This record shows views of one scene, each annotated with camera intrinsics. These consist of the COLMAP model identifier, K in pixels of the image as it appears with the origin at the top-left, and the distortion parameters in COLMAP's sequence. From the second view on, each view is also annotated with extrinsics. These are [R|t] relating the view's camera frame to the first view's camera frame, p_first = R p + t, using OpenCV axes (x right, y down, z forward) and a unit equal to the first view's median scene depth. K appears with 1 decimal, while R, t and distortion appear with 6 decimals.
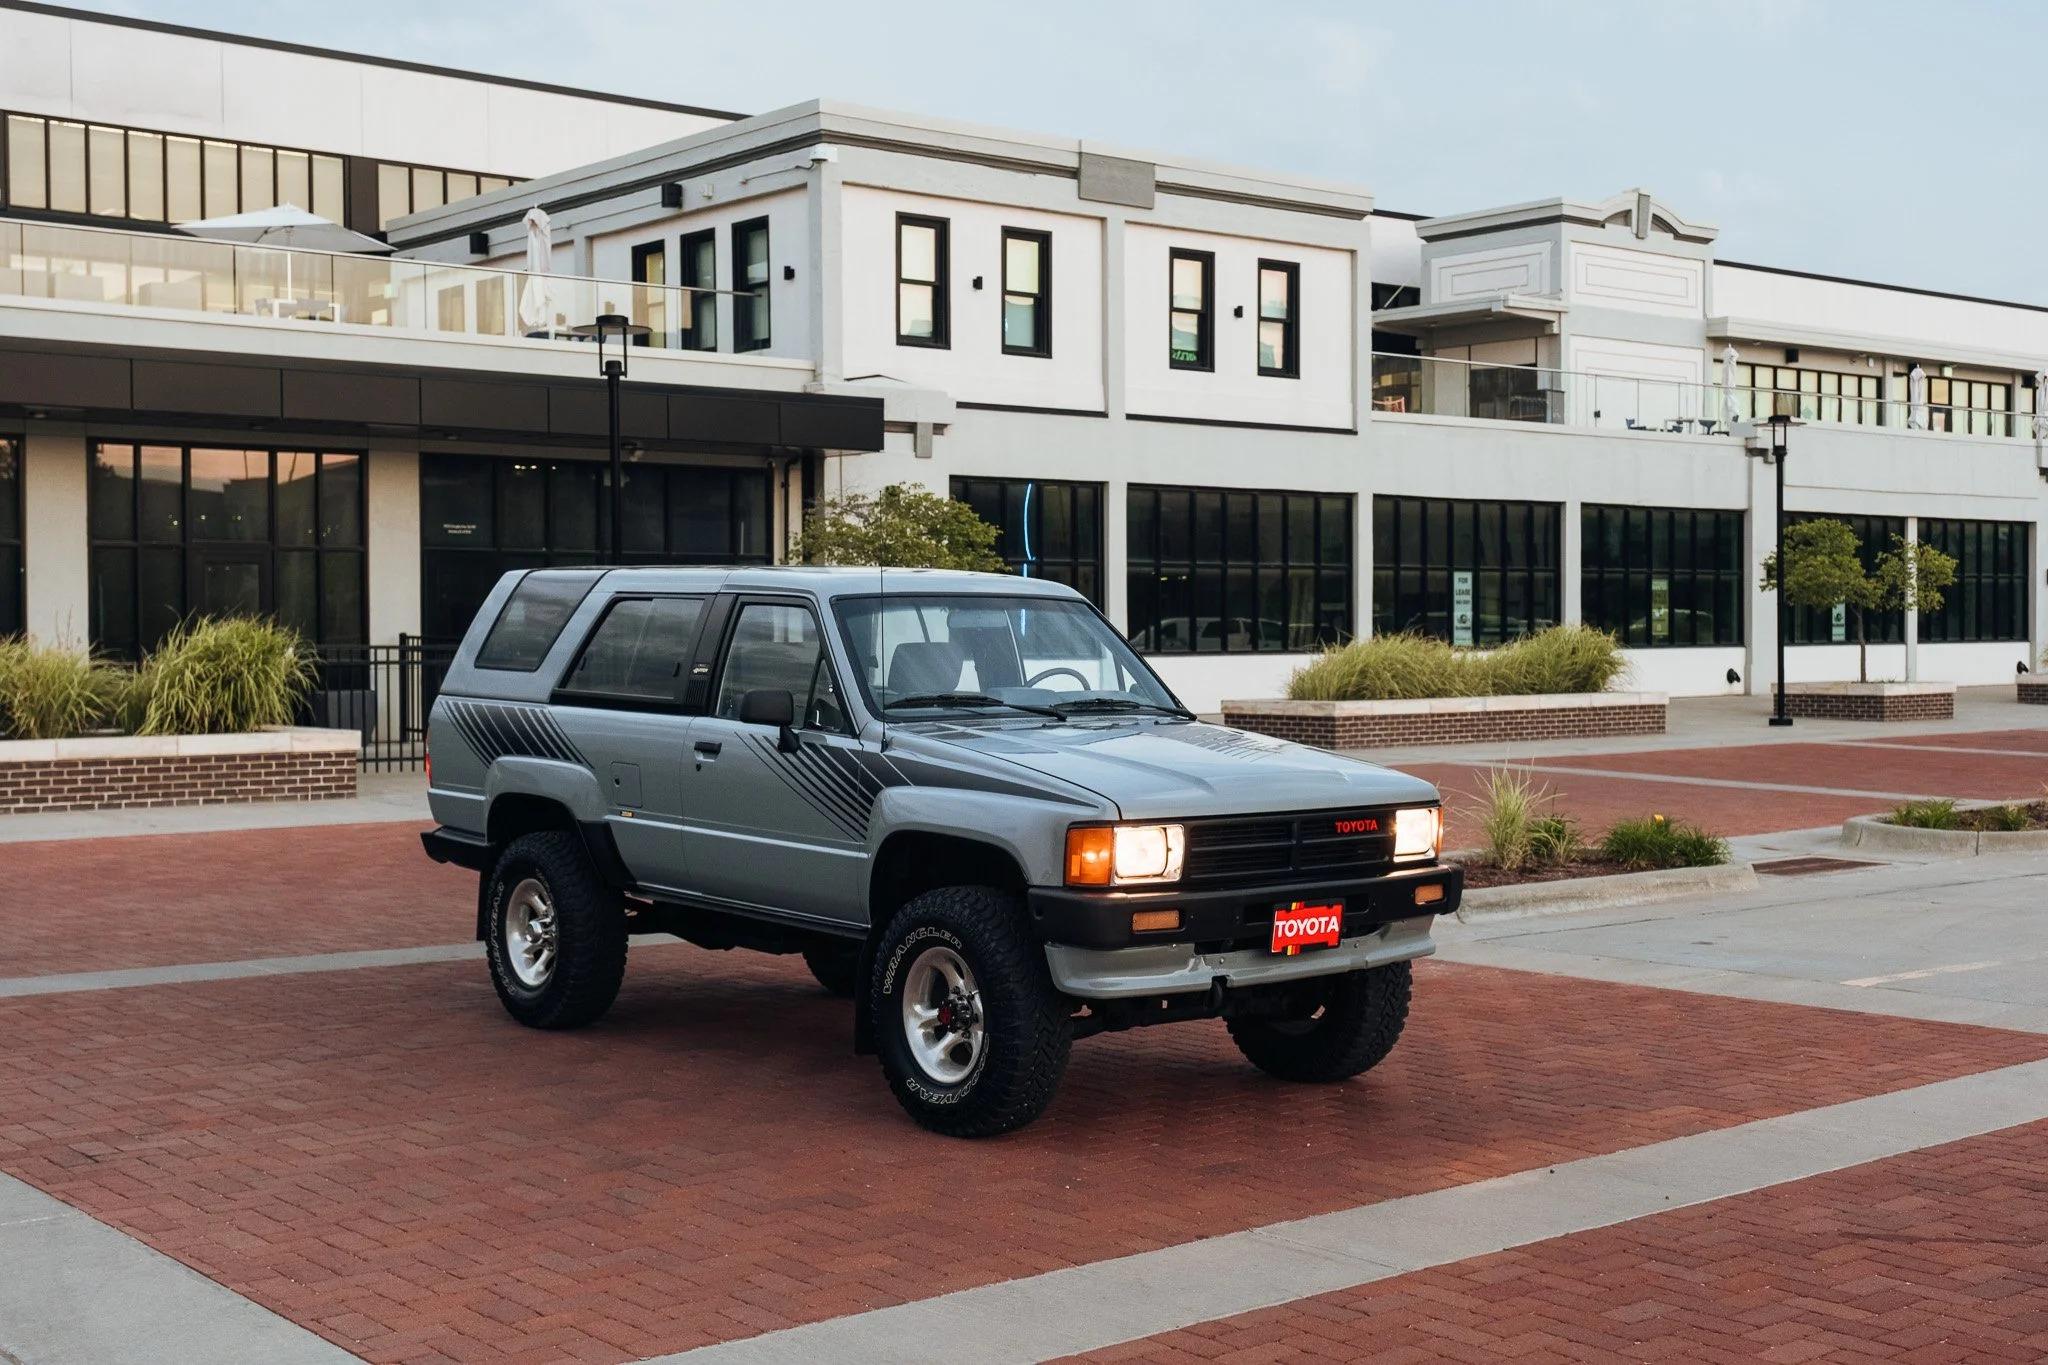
lens RADIAL K [[2420.6, 0, 1024.4], [0, 2420.6, 671.3], [0, 0, 1]] dist [0.018269, 0.003863]
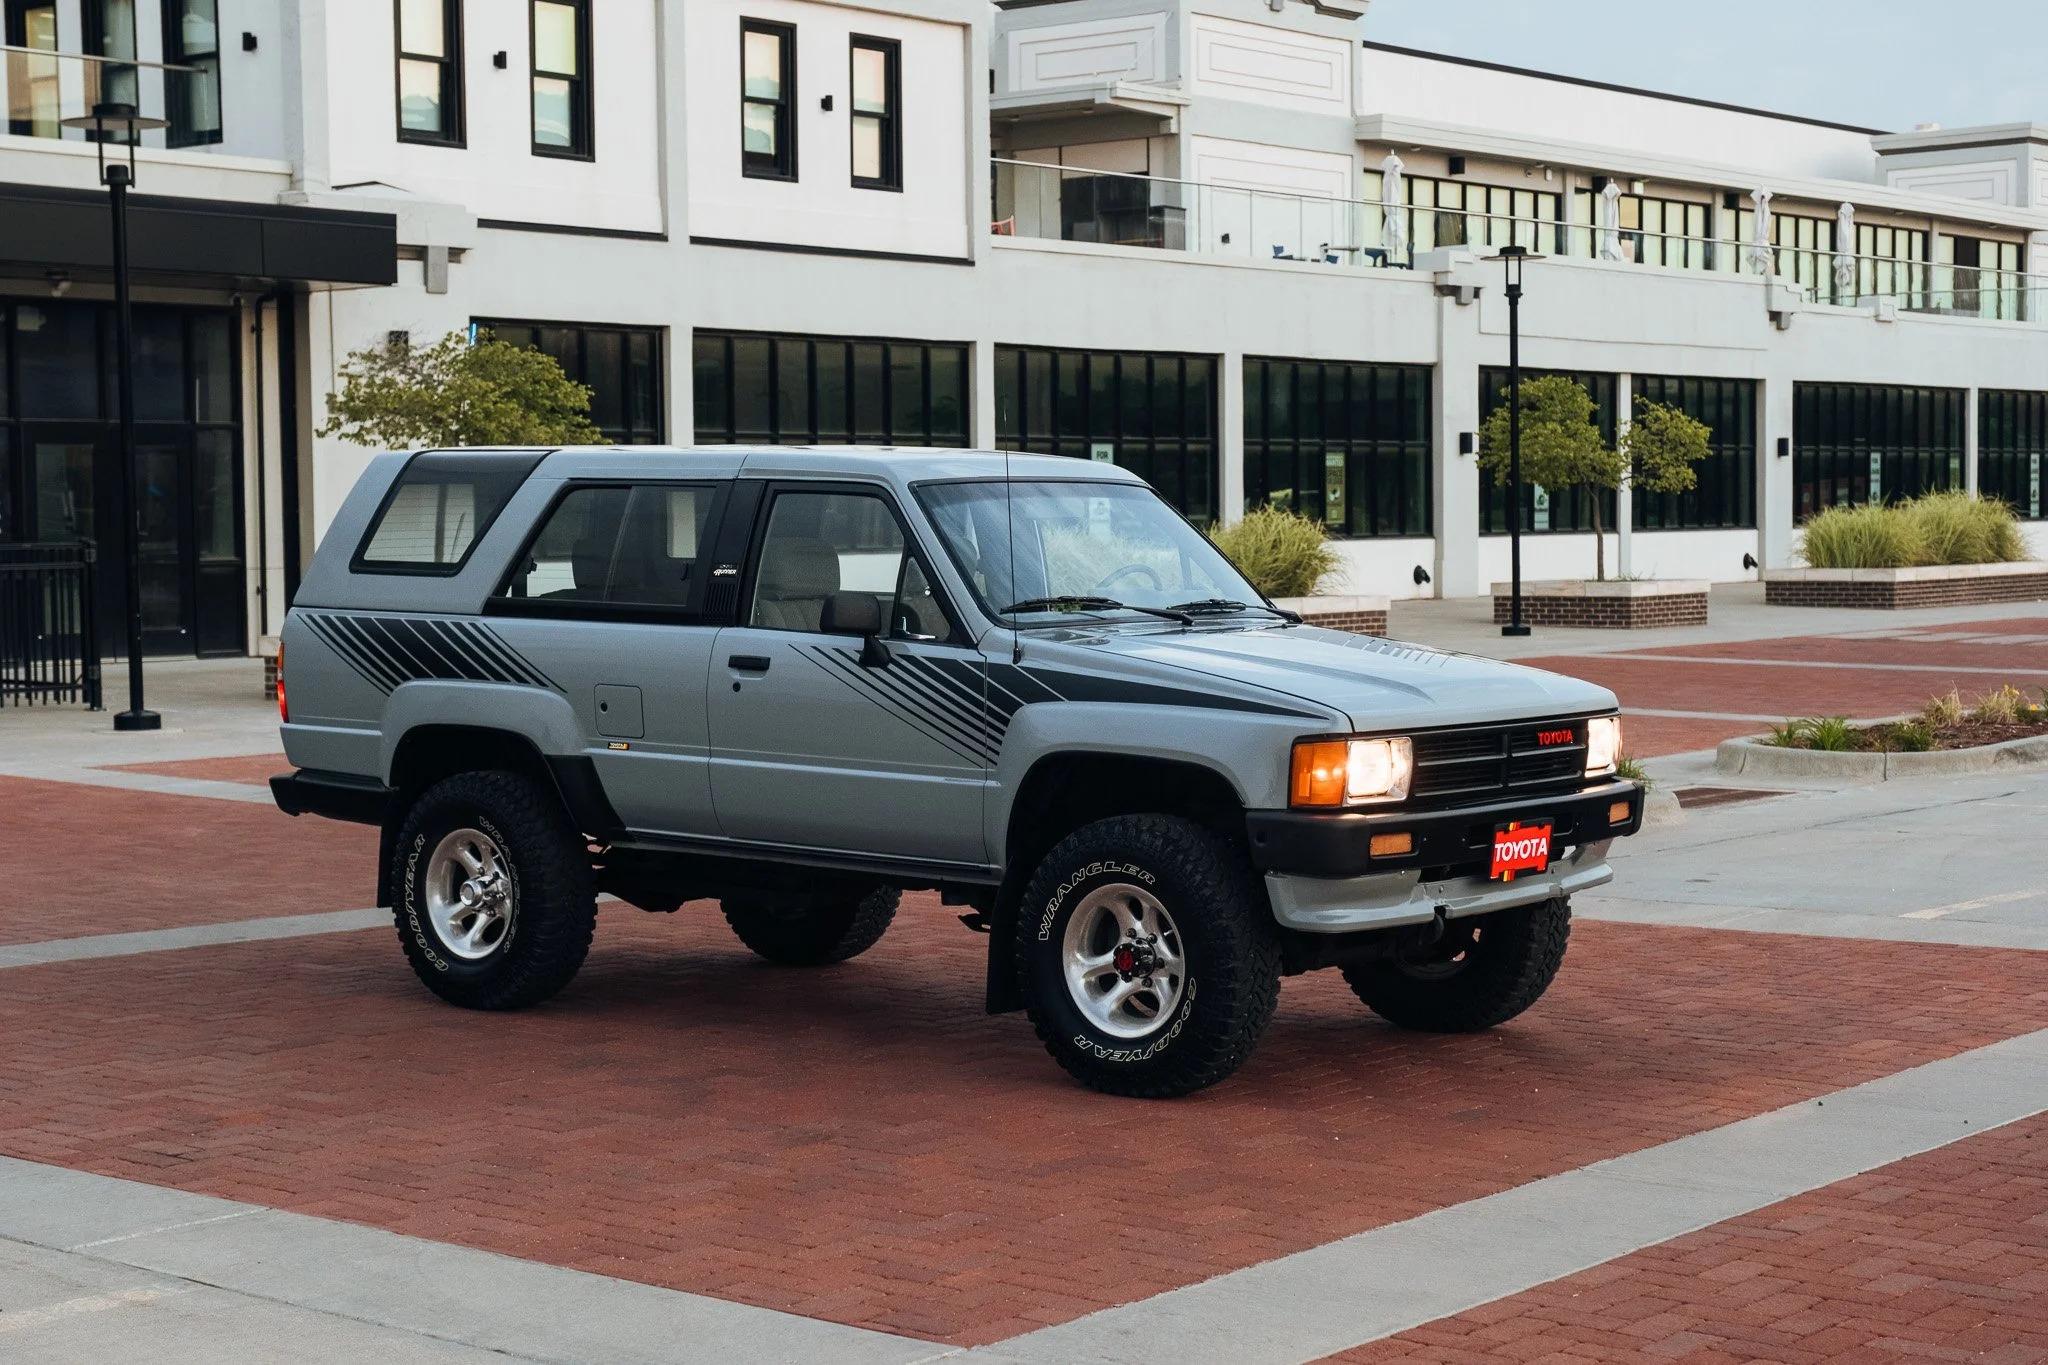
lens RADIAL K [[3262.2, 0, 997.6], [0, 3262.2, 678.7], [0, 0, 1]] dist [0.008546, 0.133891]
pose [[0.982923, -0.015577, 0.183356, -0.218159], [0.009838, 0.999434, 0.032165, 0.001066], [-0.183753, -0.029812, 0.982520, -0.110585]]
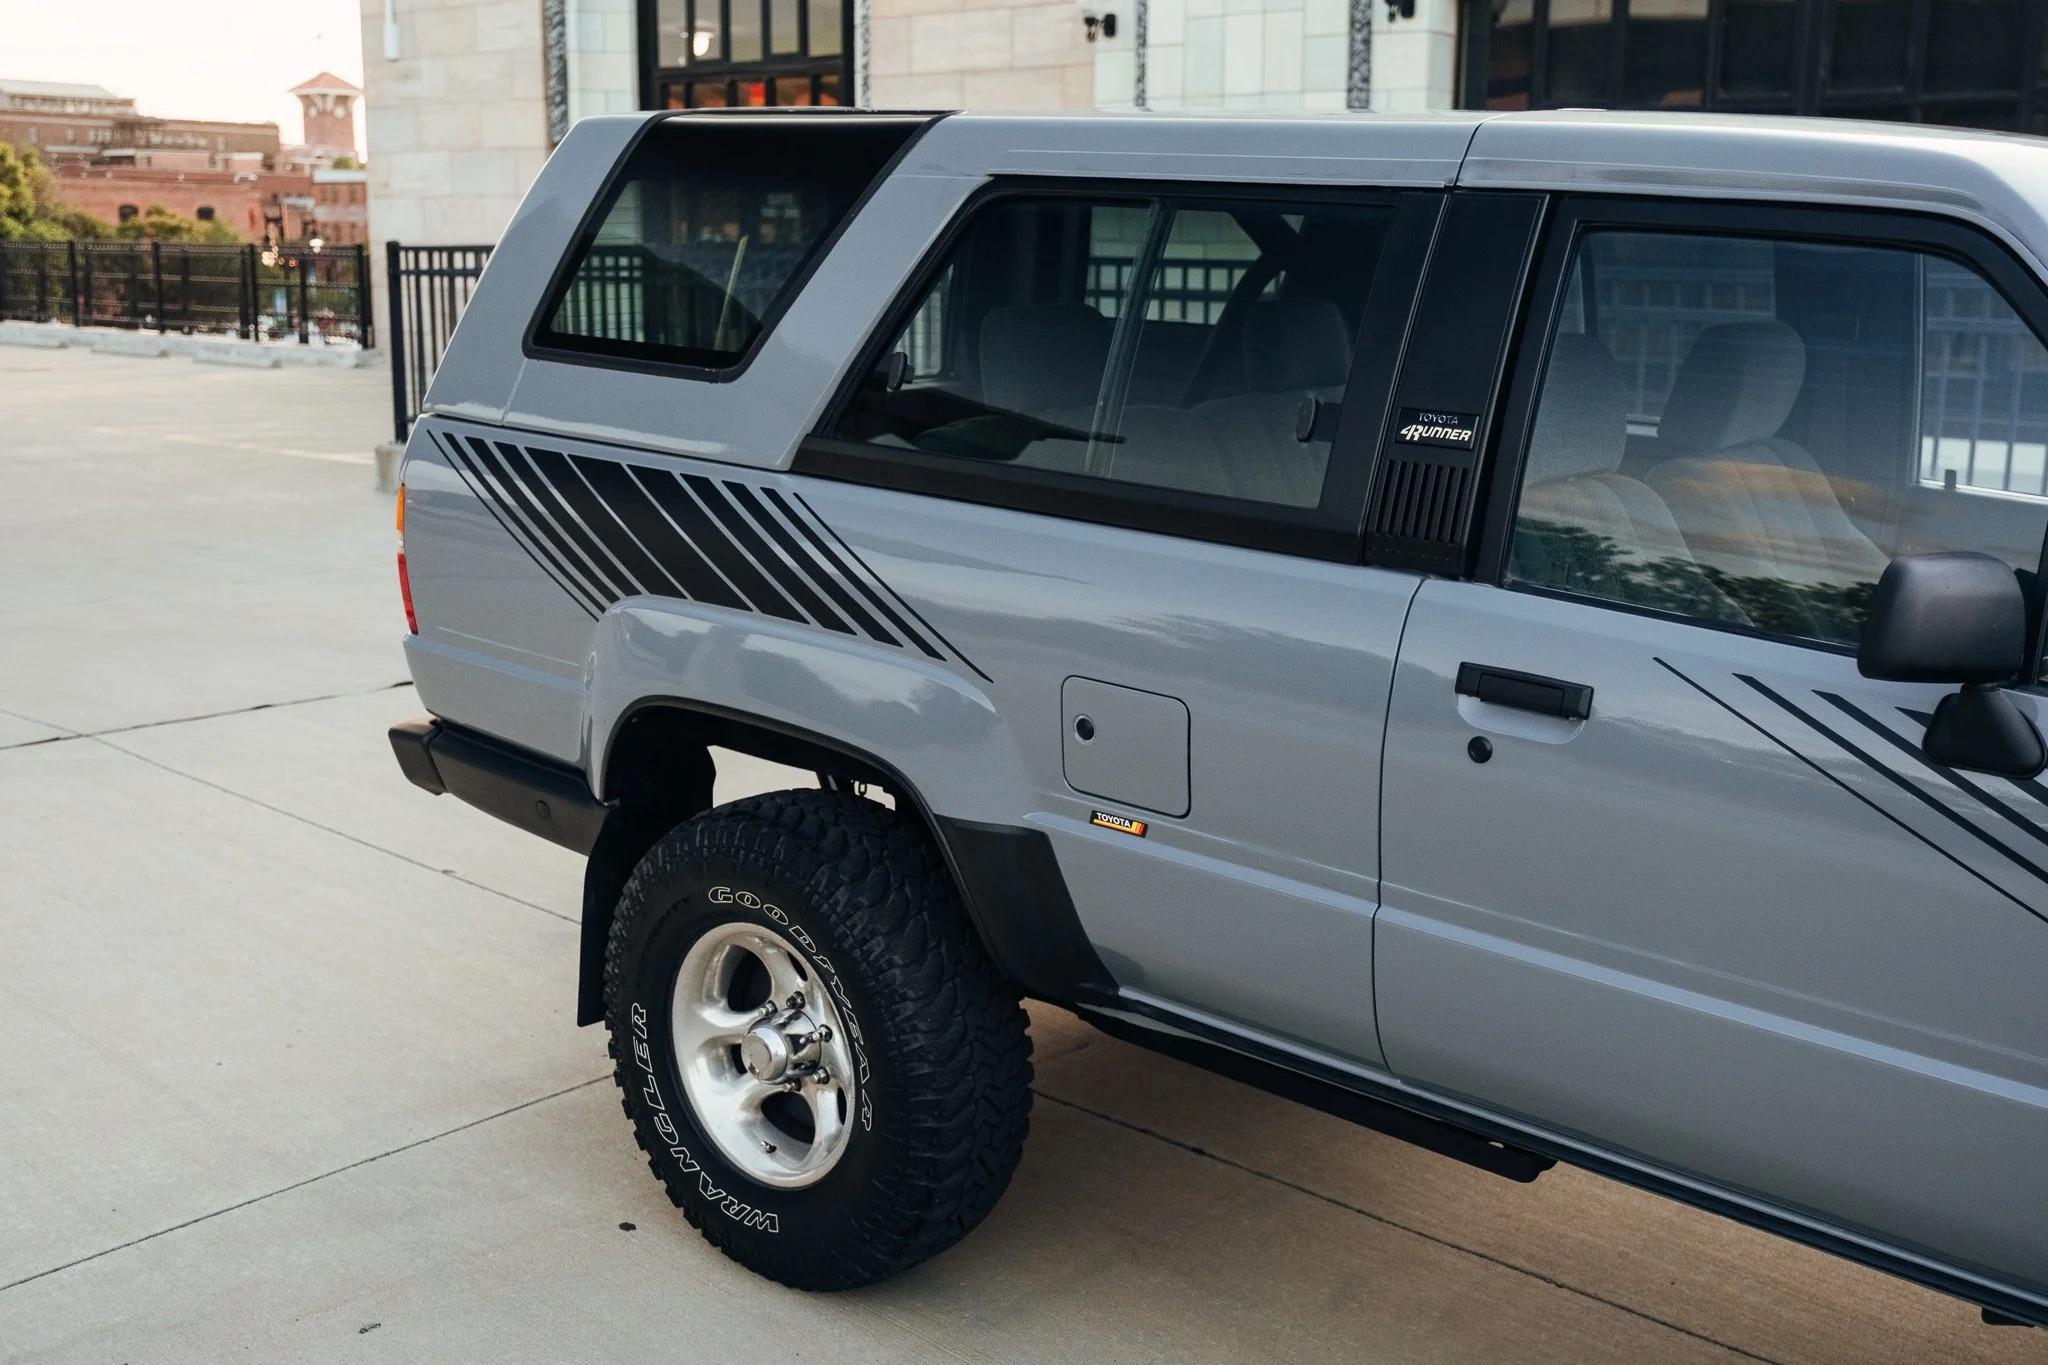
lens RADIAL K [[2286.5, 0, 954.0], [0, 2286.5, 677.5], [0, 0, 1]] dist [0.013792, 0.015433]
pose [[0.991482, -0.018393, 0.128935, -0.208766], [-0.007881, 0.979692, 0.200354, -0.025650], [-0.130002, -0.199664, 0.971202, 0.618802]]
